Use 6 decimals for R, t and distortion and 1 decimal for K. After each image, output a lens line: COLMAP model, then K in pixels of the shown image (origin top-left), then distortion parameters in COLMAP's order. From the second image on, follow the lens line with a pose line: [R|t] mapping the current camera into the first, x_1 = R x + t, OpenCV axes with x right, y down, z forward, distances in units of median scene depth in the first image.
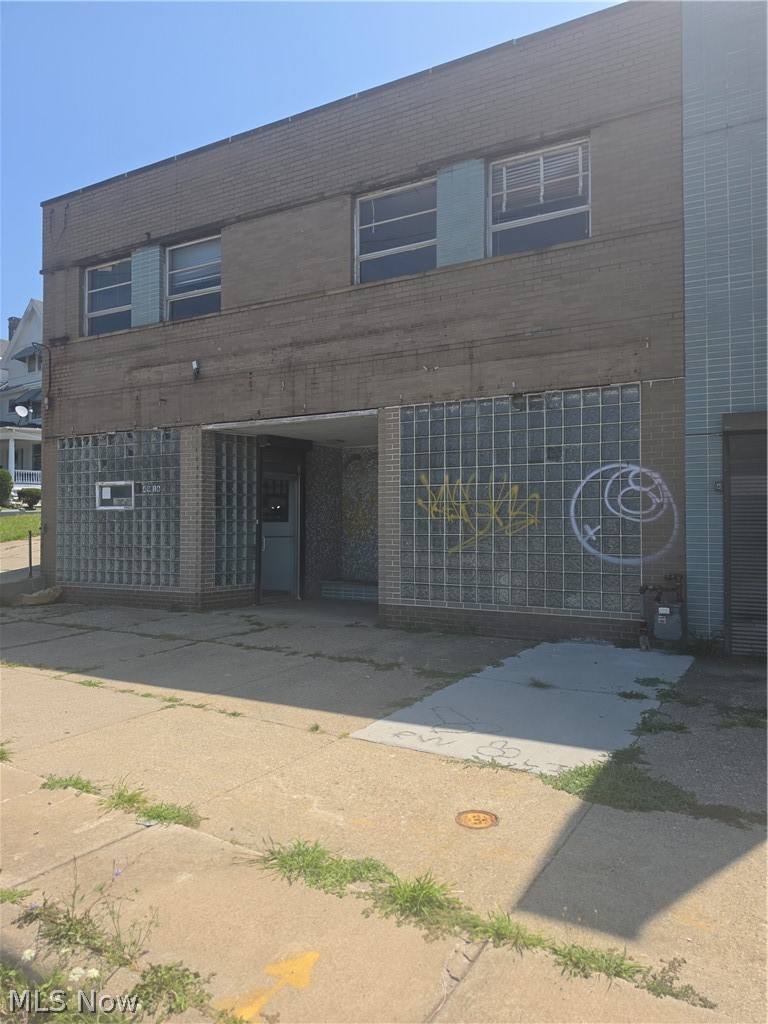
lens RADIAL K [[692.8, 0, 384.0], [0, 692.8, 512.0], [0, 0, 1]] dist [0.084306, -0.000747]
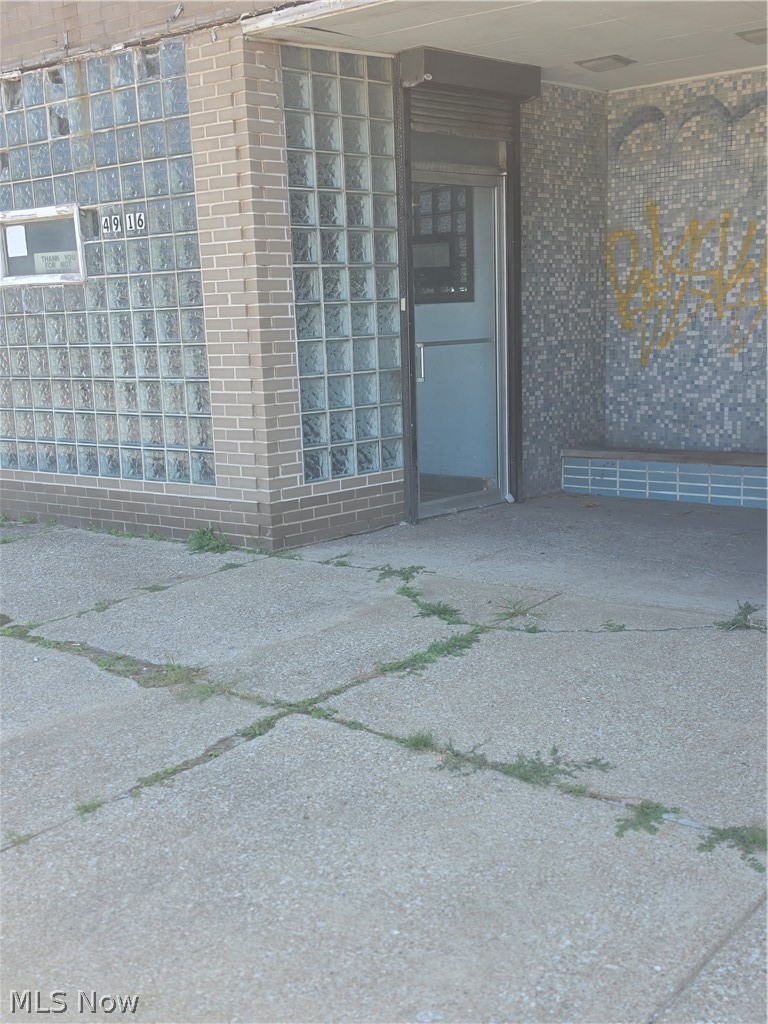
lens RADIAL K [[1119.4, 0, 384.0], [0, 1119.4, 512.0], [0, 0, 1]] dist [0.088234, -0.047306]
pose [[0.989923, -0.011513, -0.141140, -0.111208], [0.039404, 0.979721, 0.196453, 0.004866], [0.136017, -0.200035, 0.970302, 0.402489]]
